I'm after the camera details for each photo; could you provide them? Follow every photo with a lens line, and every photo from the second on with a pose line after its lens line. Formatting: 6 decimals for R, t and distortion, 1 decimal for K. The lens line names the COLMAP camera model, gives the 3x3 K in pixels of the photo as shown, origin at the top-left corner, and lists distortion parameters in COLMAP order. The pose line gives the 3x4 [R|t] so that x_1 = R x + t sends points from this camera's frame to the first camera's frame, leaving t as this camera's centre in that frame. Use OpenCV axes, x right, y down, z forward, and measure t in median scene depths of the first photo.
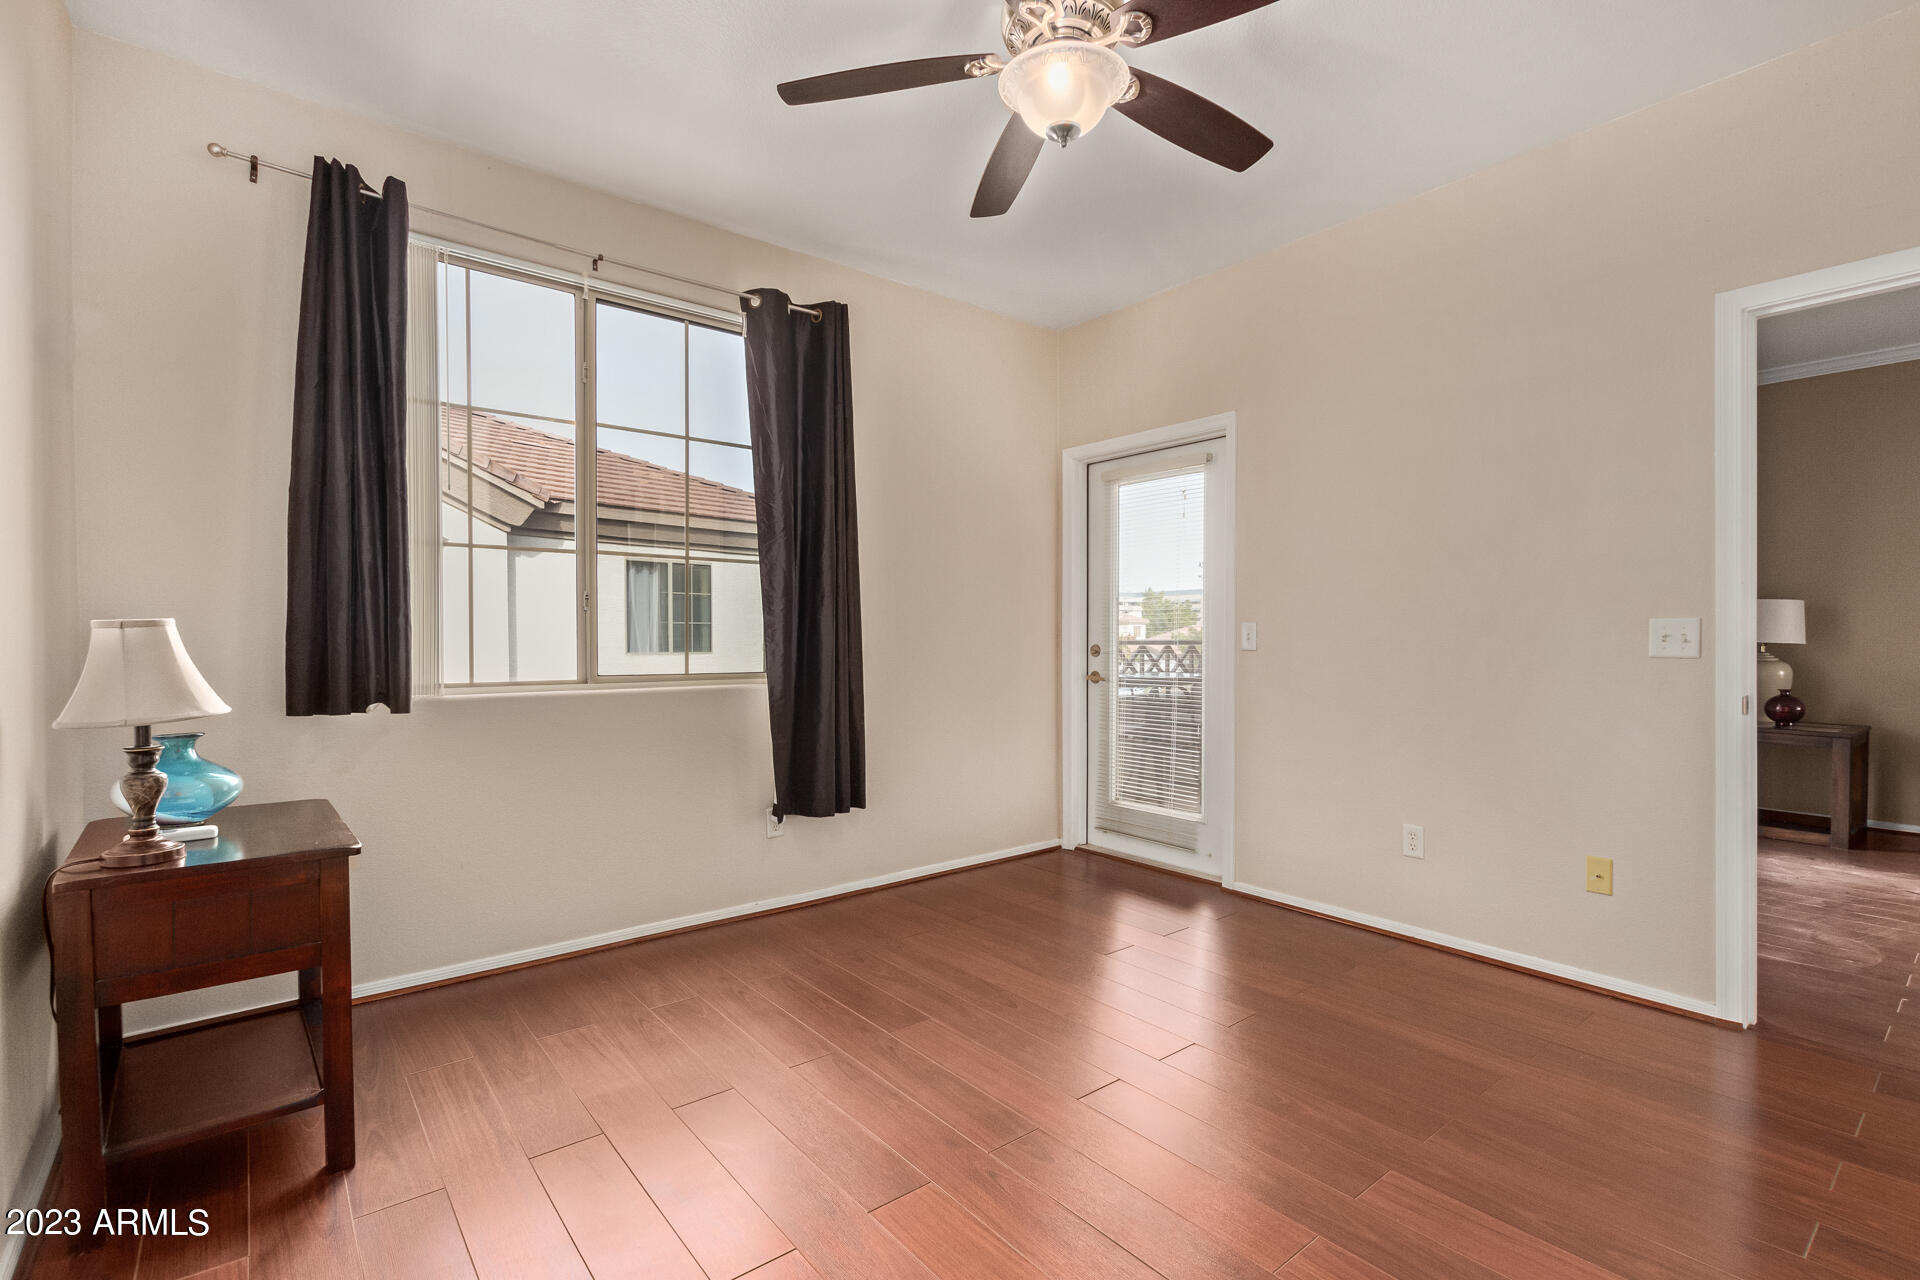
lens RADIAL K [[876.6, 0, 975.3], [0, 876.6, 640.7], [0, 0, 1]] dist [0.002670, 0.000315]
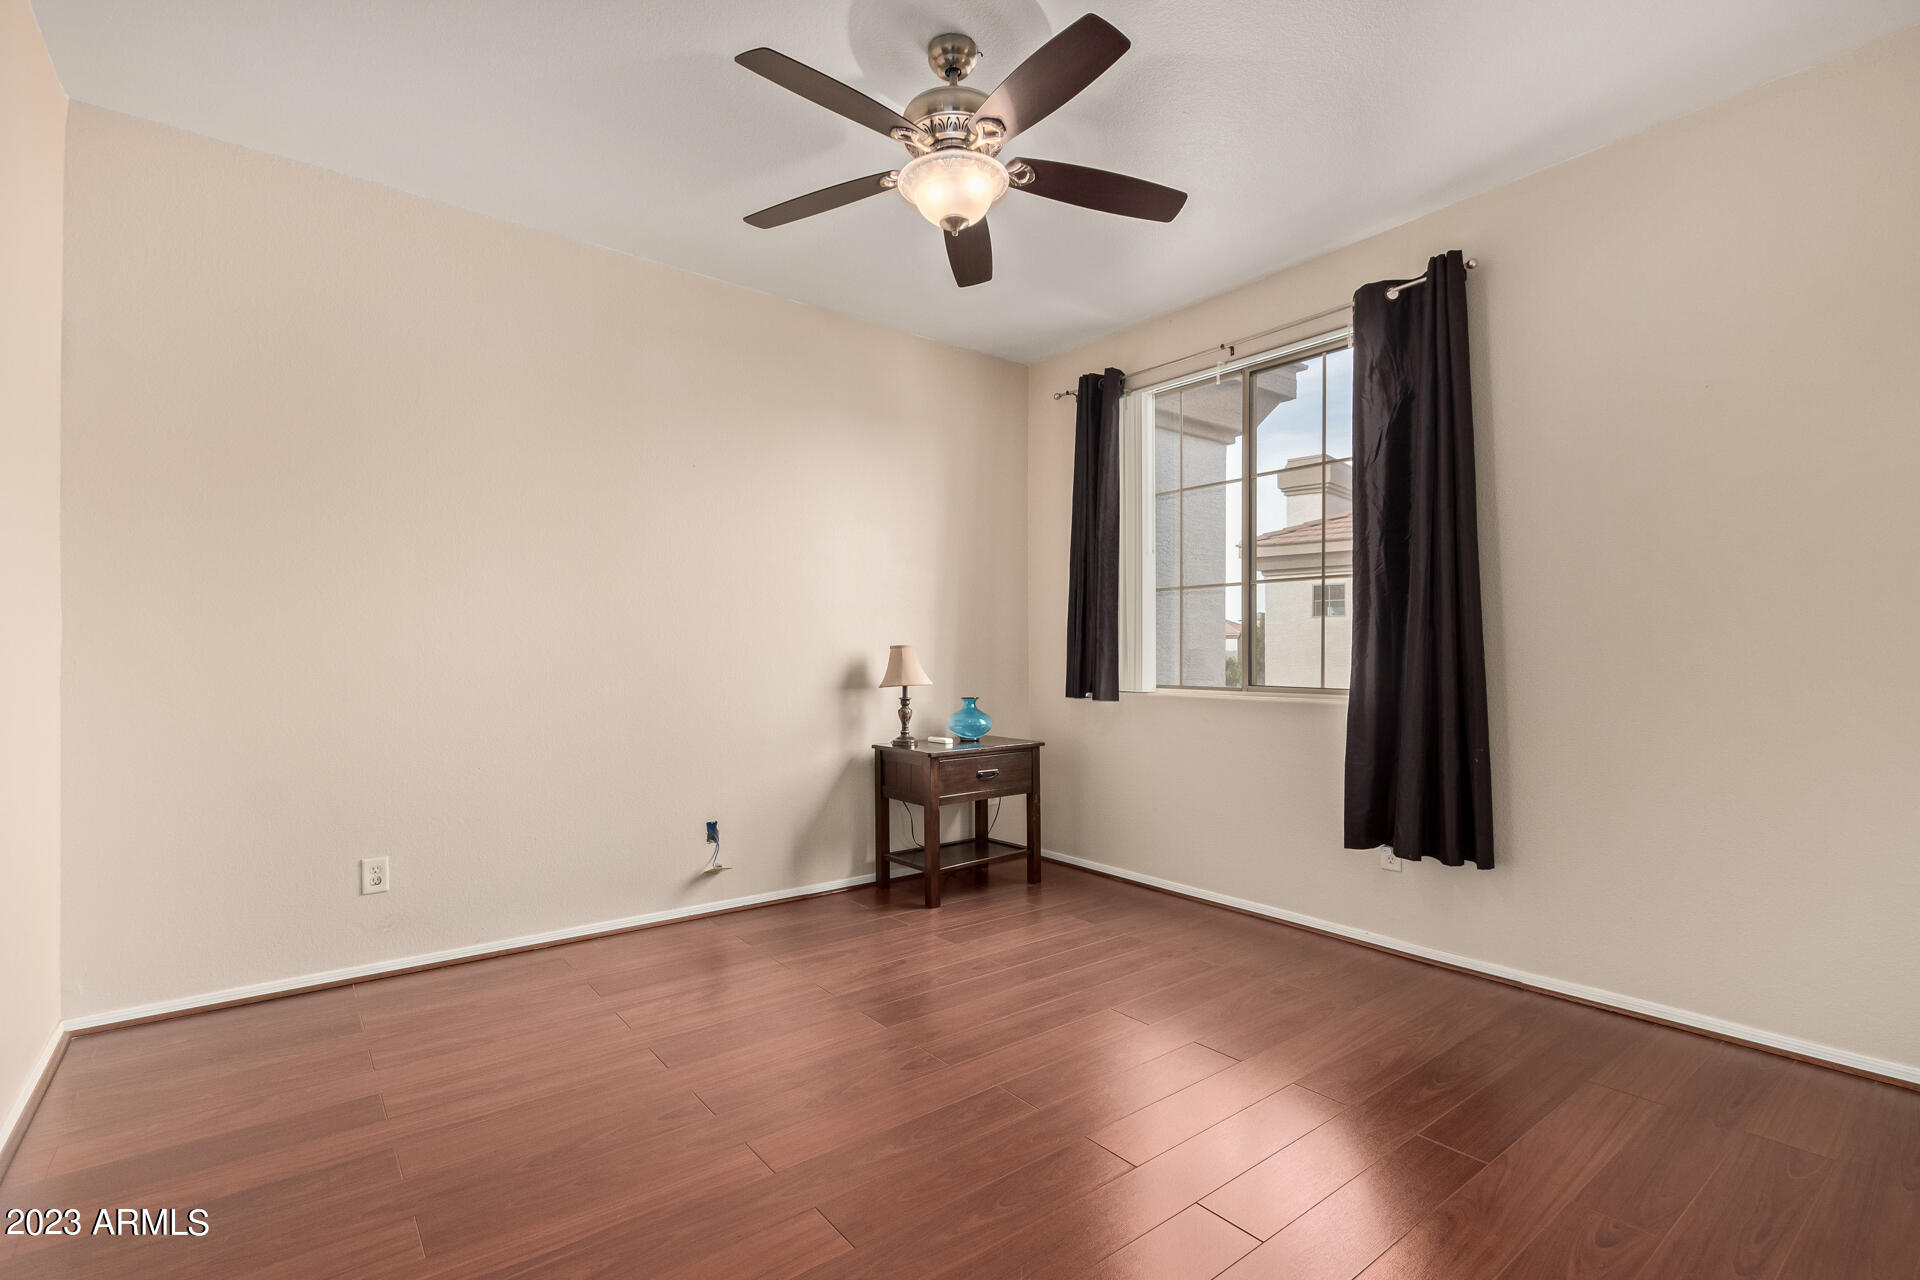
lens RADIAL K [[876.6, 0, 975.3], [0, 876.6, 640.7], [0, 0, 1]] dist [0.002670, 0.000315]
pose [[-0.017584, -0.013334, -0.999756, 0.740530], [-0.004981, 0.999900, -0.013248, -0.002646], [0.999833, 0.004747, -0.017648, 0.613587]]
